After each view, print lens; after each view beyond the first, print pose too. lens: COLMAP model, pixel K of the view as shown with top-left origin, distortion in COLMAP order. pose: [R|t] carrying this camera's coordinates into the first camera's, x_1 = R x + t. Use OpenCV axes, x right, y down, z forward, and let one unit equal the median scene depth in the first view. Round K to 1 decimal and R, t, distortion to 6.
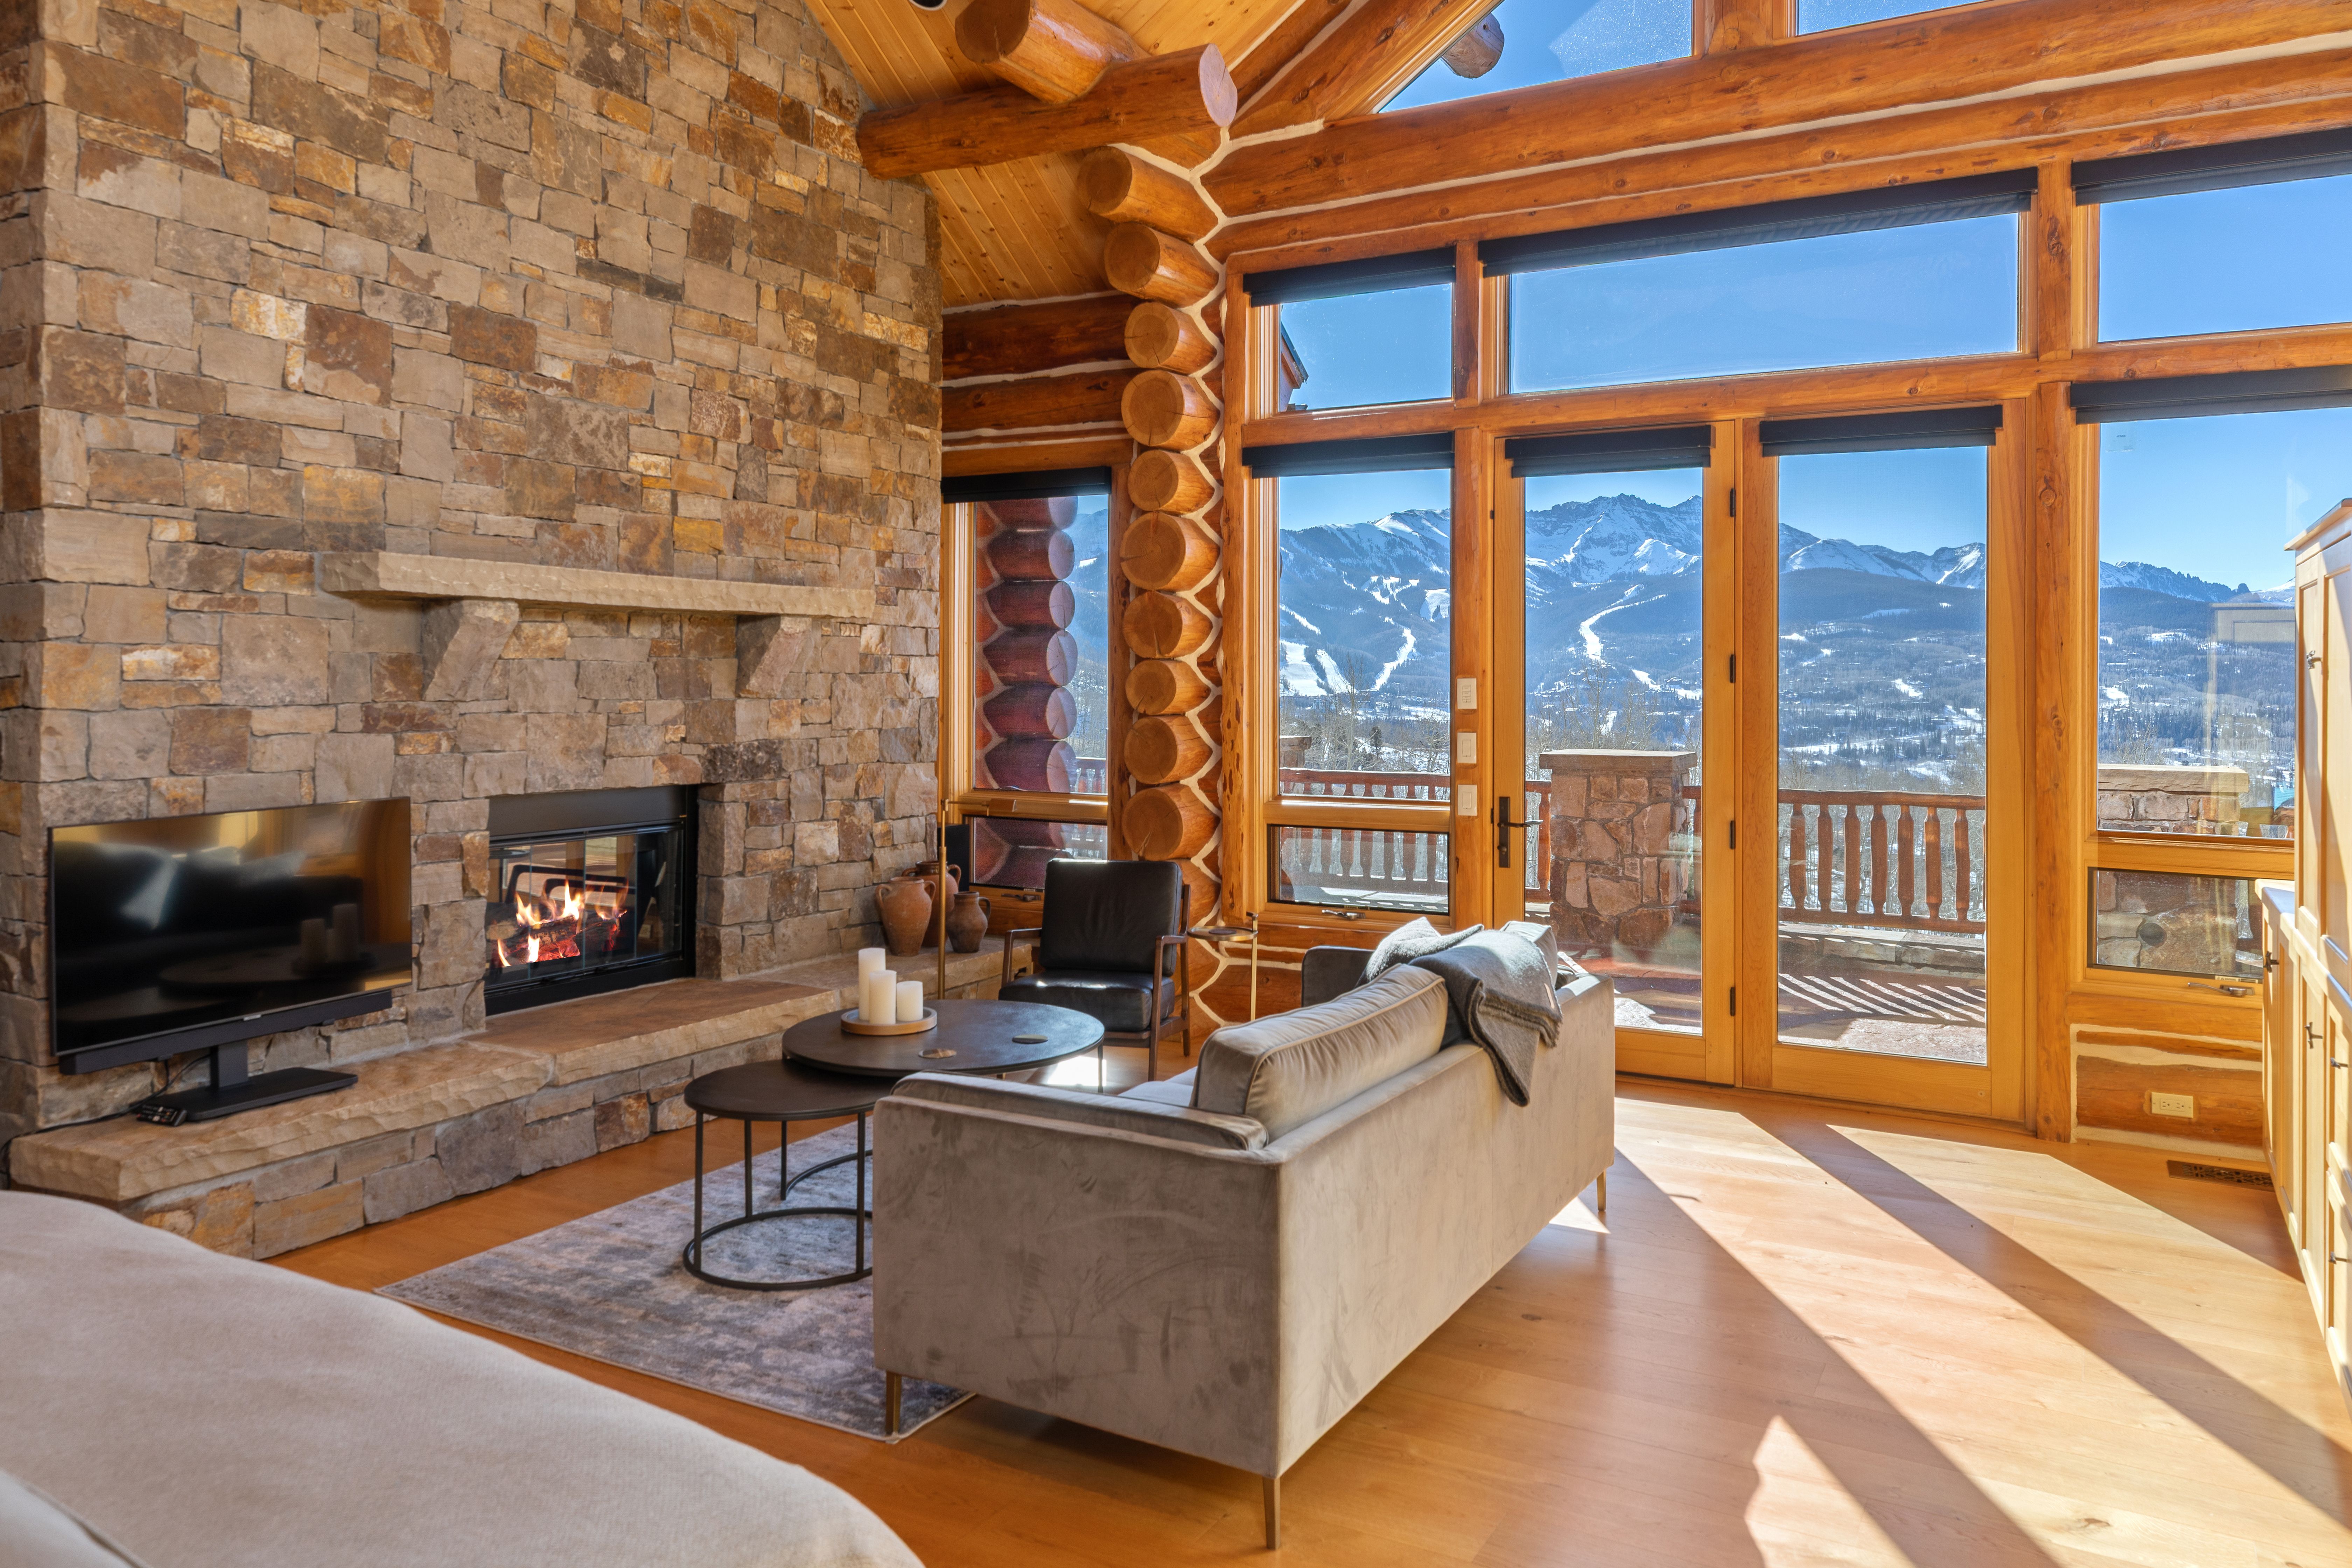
lens RADIAL K [[1661.9, 0, 1170.2], [0, 1661.9, 684.8], [0, 0, 1]] dist [-0.008929, -0.003296]
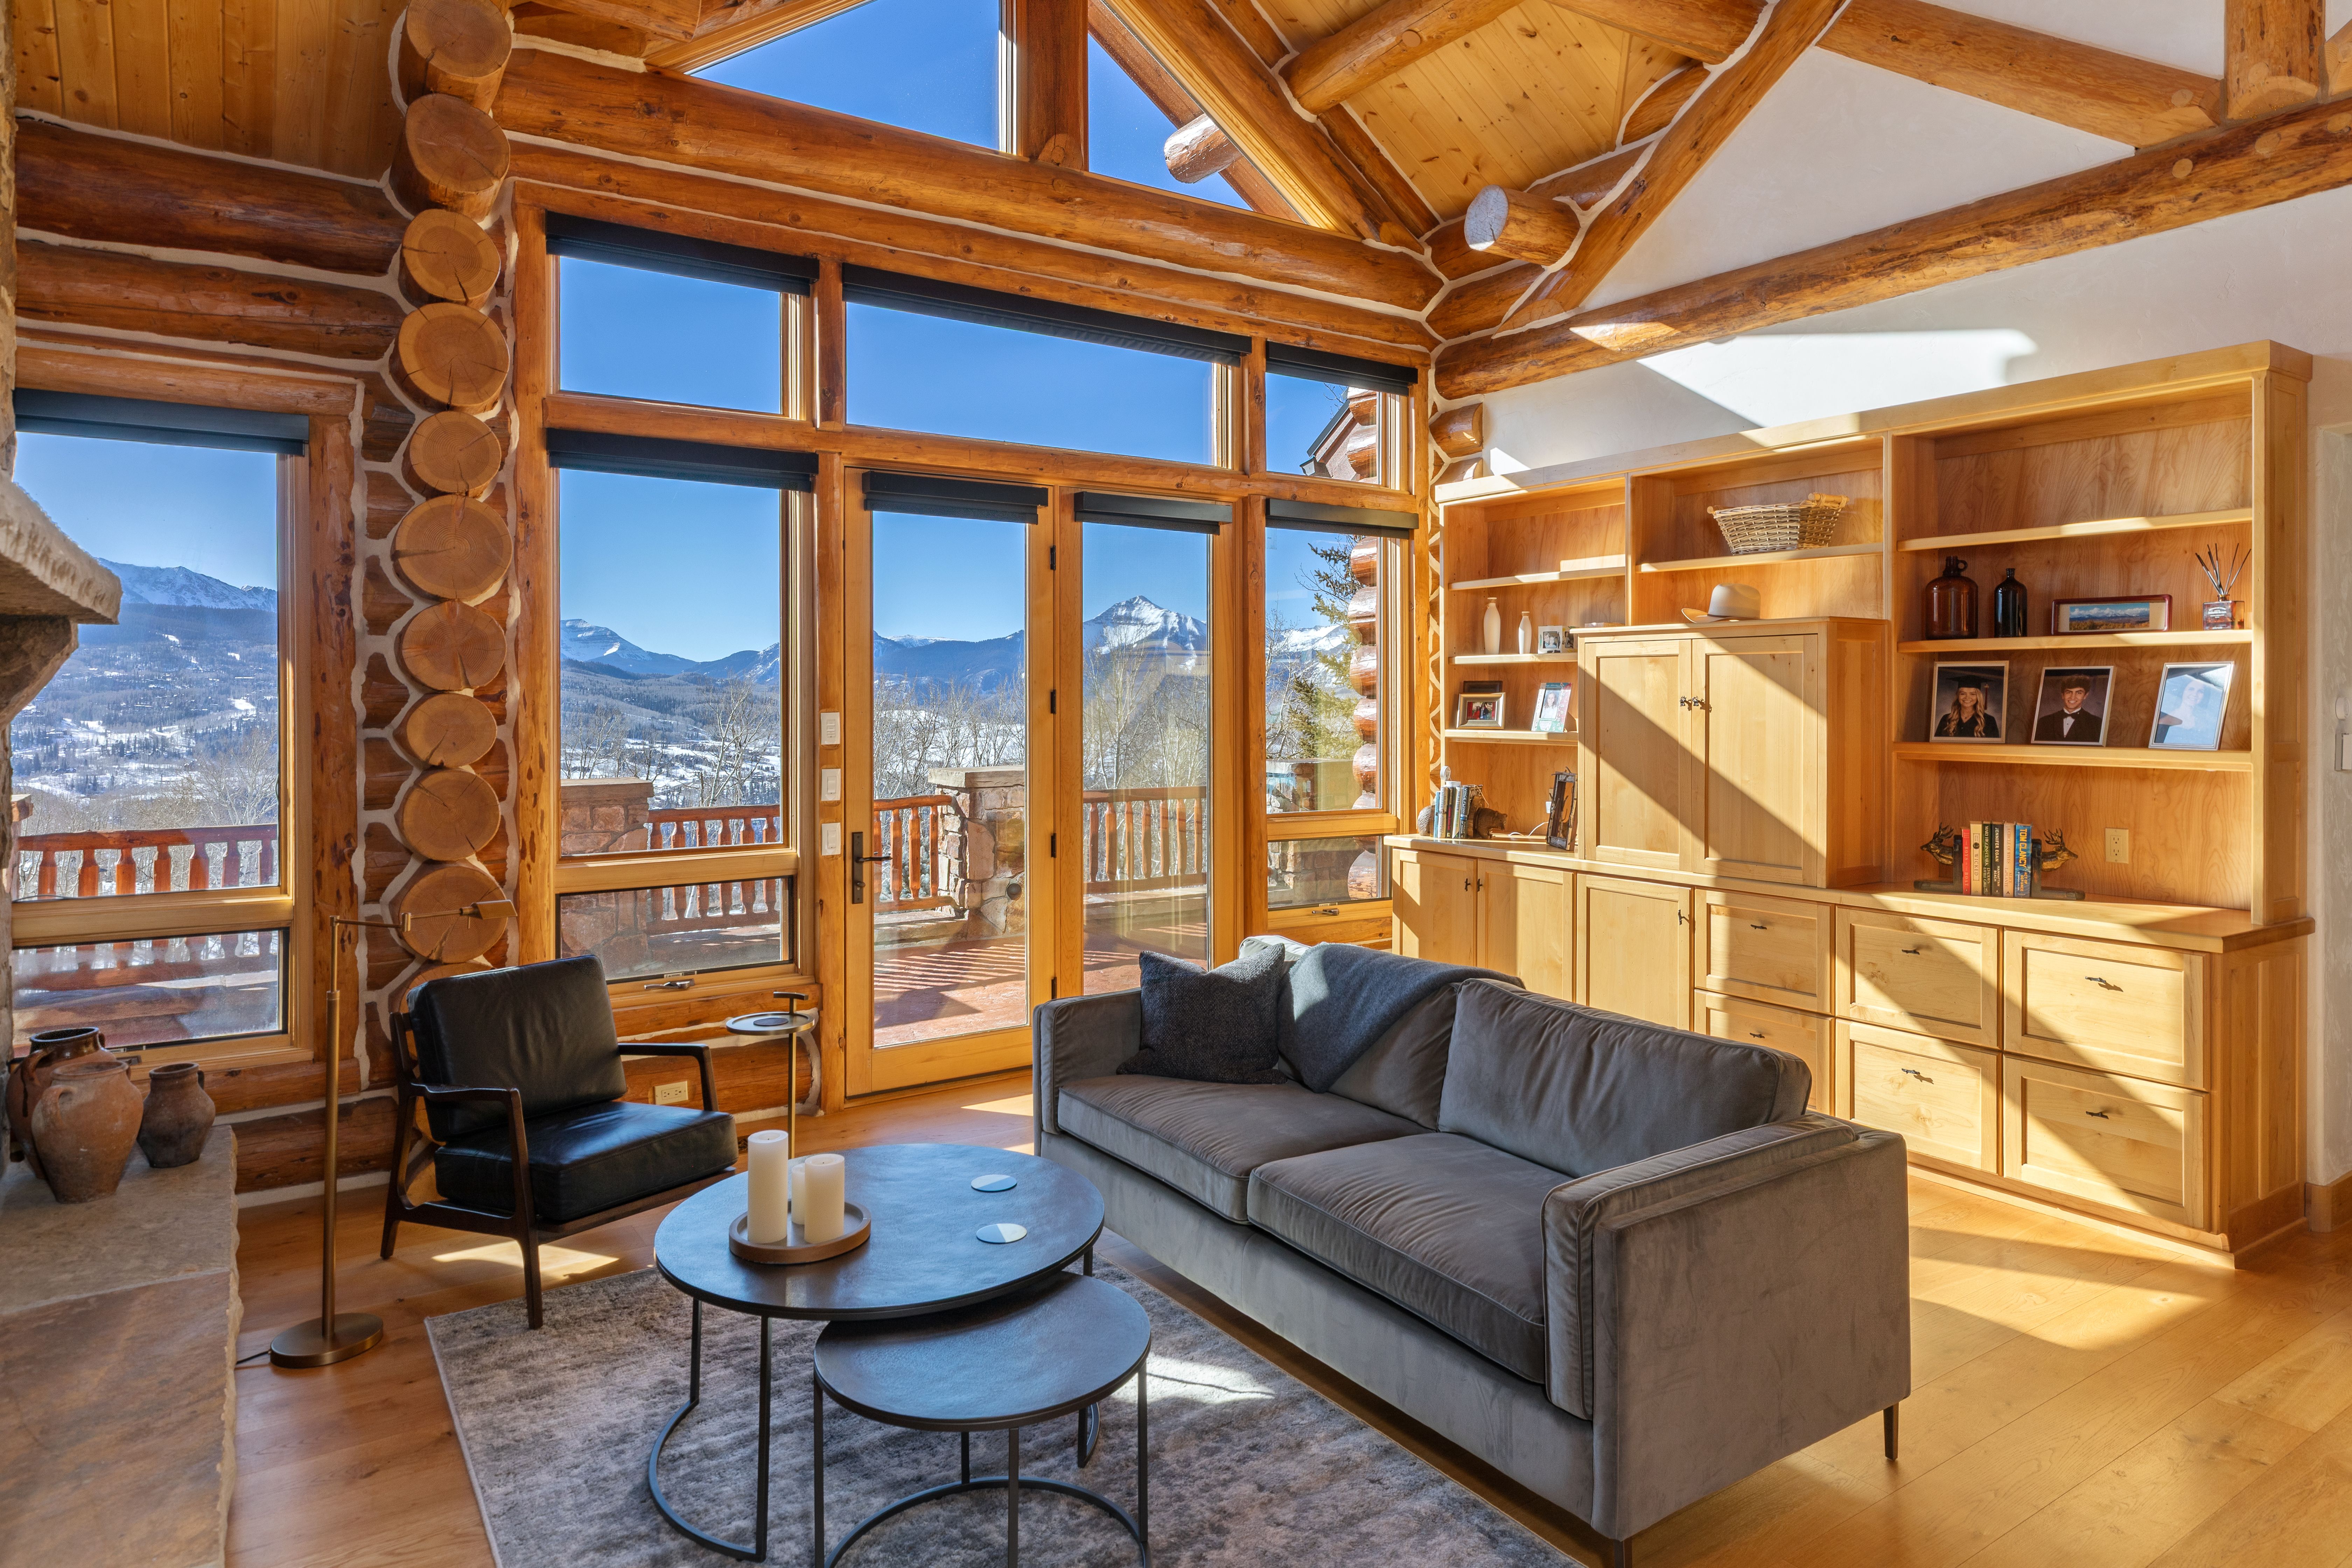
lens RADIAL K [[1414.7, 0, 1199.1], [0, 1414.7, 695.9], [0, 0, 1]] dist [0.008594, 0.001192]
pose [[0.425104, -0.003204, 0.905139, -0.474965], [0.003485, 0.999992, 0.001903, -0.014622], [-0.905138, 0.002346, 0.425111, 0.456788]]
